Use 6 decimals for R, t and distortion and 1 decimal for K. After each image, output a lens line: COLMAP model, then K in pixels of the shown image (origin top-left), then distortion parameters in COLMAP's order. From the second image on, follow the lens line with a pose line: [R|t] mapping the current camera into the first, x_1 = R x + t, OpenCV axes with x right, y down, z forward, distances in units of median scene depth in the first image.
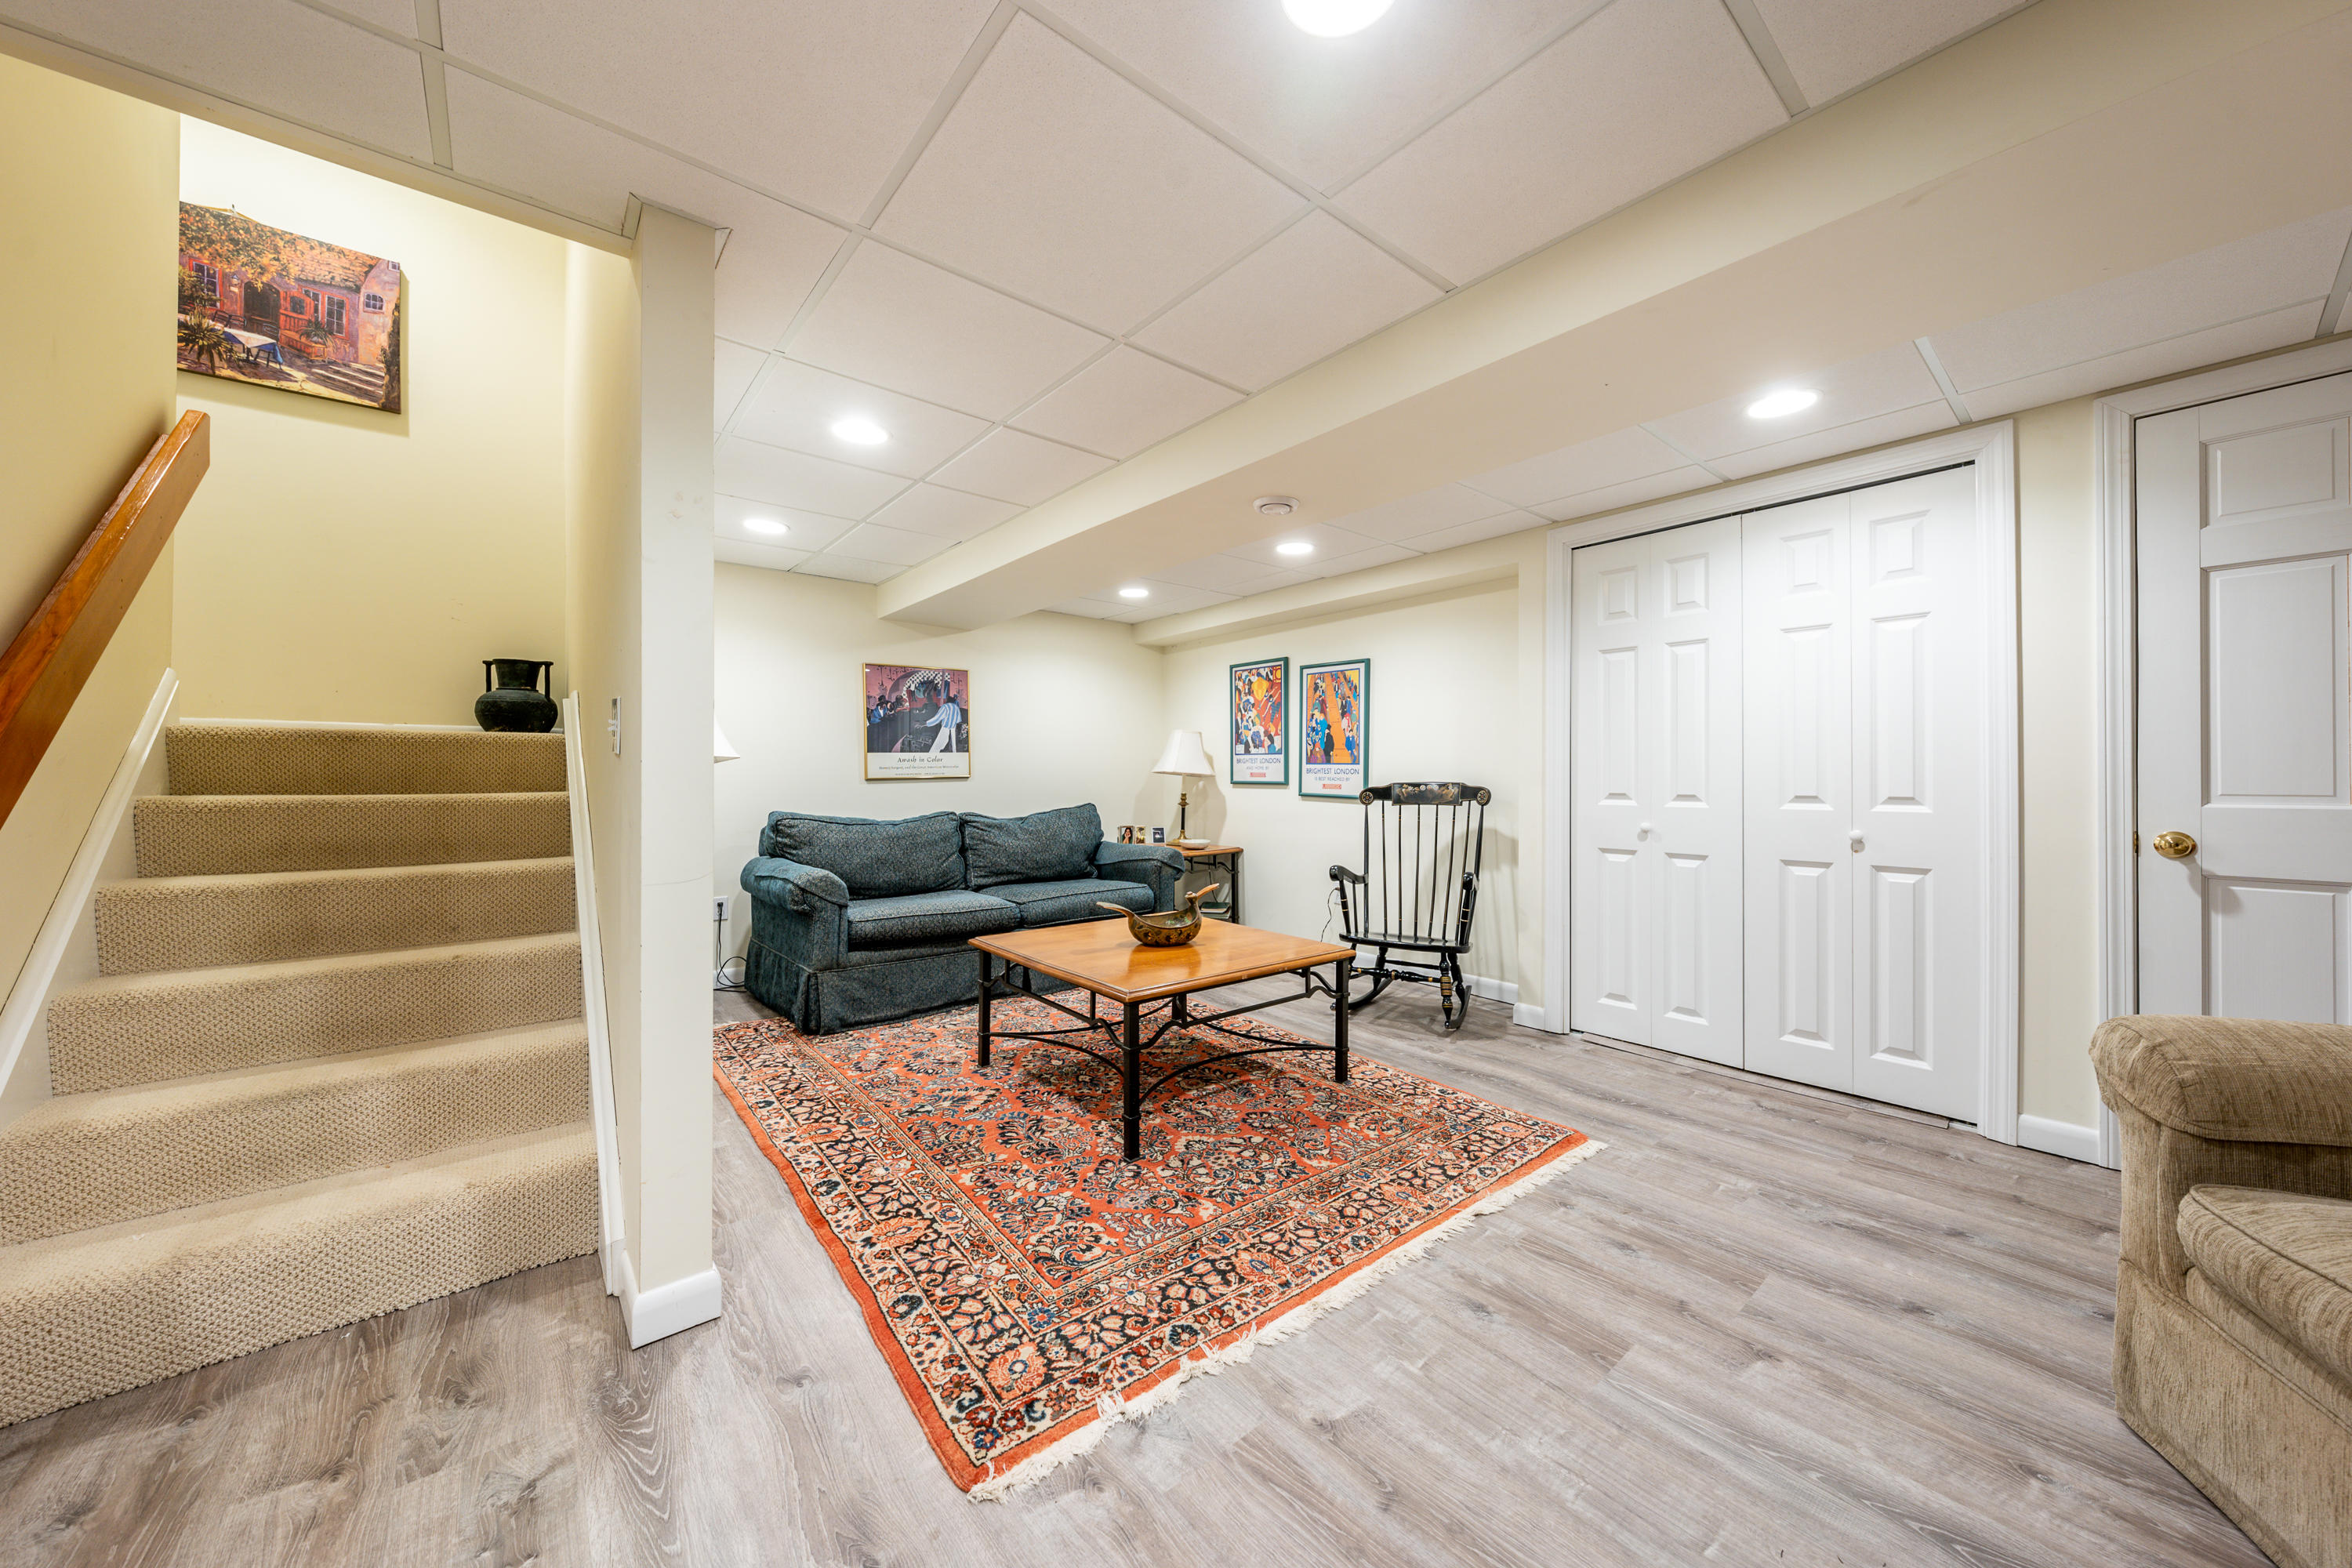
lens RADIAL K [[841.9, 0, 1160.5], [0, 841.9, 771.1], [0, 0, 1]] dist [-0.001330, -0.000184]
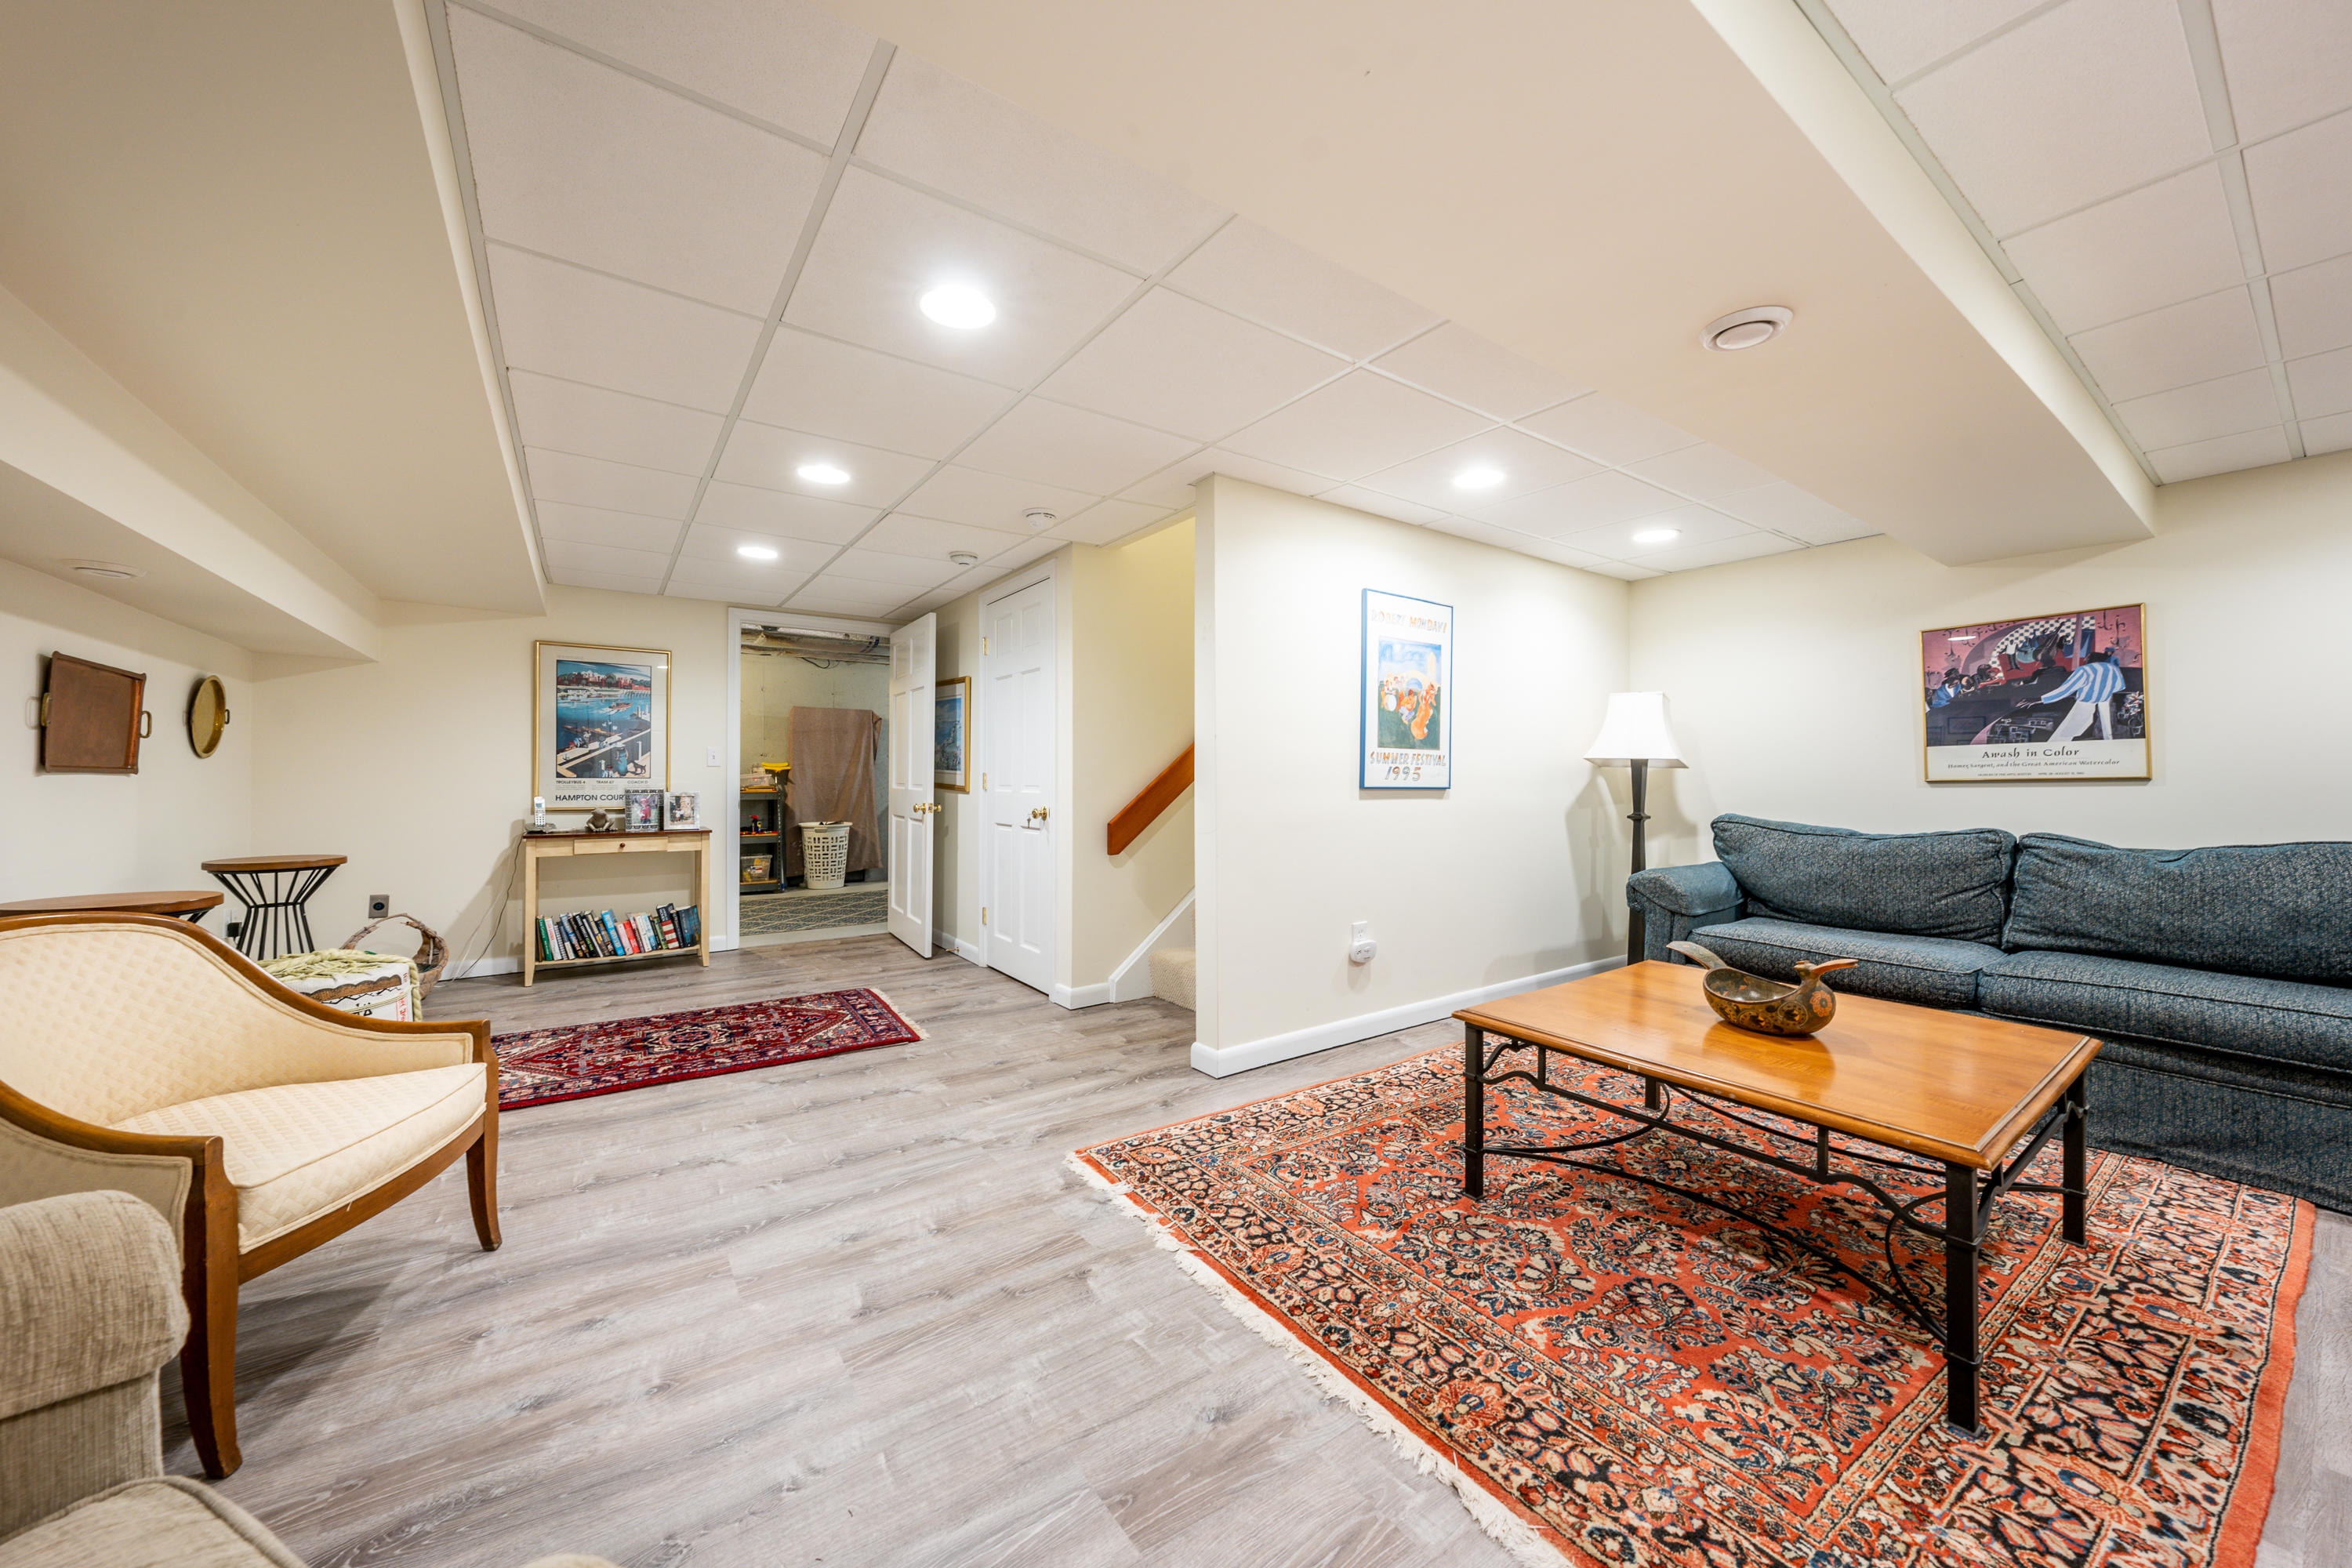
lens RADIAL K [[795.3, 0, 1165.7], [0, 795.3, 768.6], [0, 0, 1]] dist [-0.000909, -0.000207]
pose [[-0.061495, -0.010594, -0.998051, 0.860646], [0.004929, 0.999928, -0.010917, 0.005595], [0.998095, -0.005591, -0.061438, 0.730366]]
